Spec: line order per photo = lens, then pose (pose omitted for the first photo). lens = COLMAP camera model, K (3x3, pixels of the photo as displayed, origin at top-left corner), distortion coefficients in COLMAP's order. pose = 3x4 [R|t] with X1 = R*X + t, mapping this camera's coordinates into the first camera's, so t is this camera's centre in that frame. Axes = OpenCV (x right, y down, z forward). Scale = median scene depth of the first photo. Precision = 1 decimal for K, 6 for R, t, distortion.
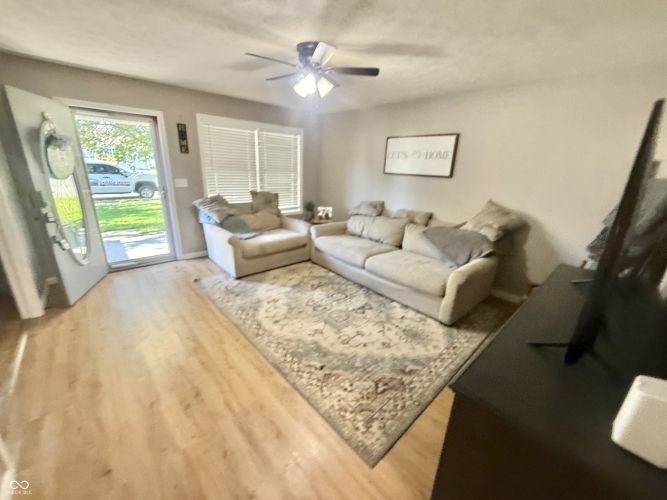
lens RADIAL K [[267.0, 0, 330.3], [0, 267.0, 250.3], [0, 0, 1]] dist [0.001327, -0.000101]
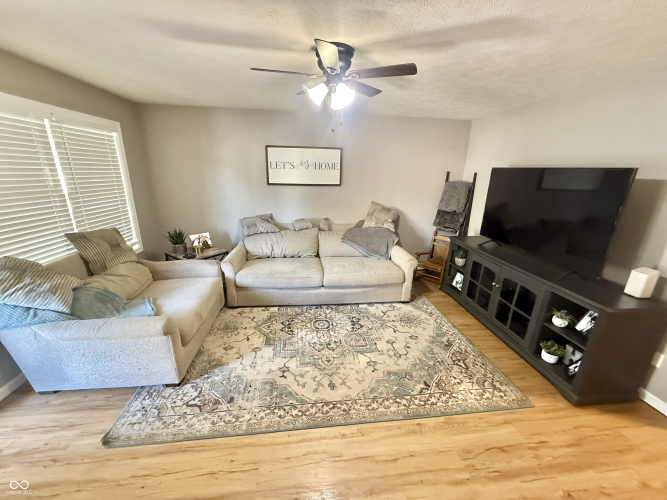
lens RADIAL K [[267.0, 0, 331.3], [0, 267.0, 250.8], [0, 0, 1]] dist [0.001327, -0.000101]
pose [[0.581541, -0.263712, 0.769588, -0.610324], [0.251661, 0.957915, 0.138077, -0.196494], [-0.773613, 0.113378, 0.623433, 0.395645]]
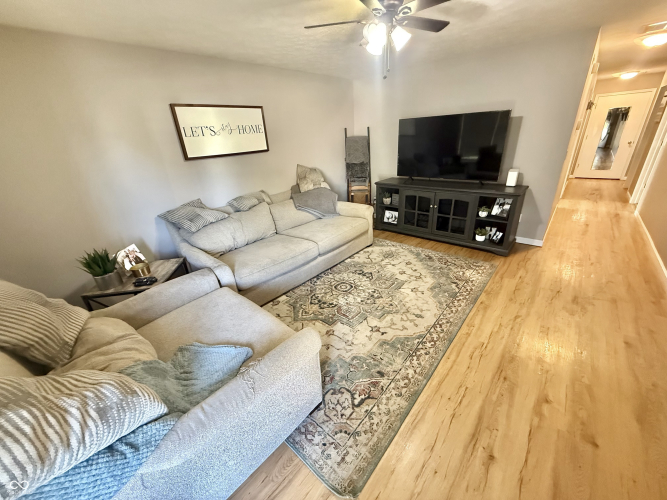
lens RADIAL K [[267.0, 0, 334.4], [0, 267.0, 250.0], [0, 0, 1]] dist [0.001327, -0.000101]
pose [[-0.121137, -0.425768, 0.896687, -0.765641], [0.359014, 0.823393, 0.439468, -0.365041], [-0.925437, 0.375159, 0.053113, 0.976144]]
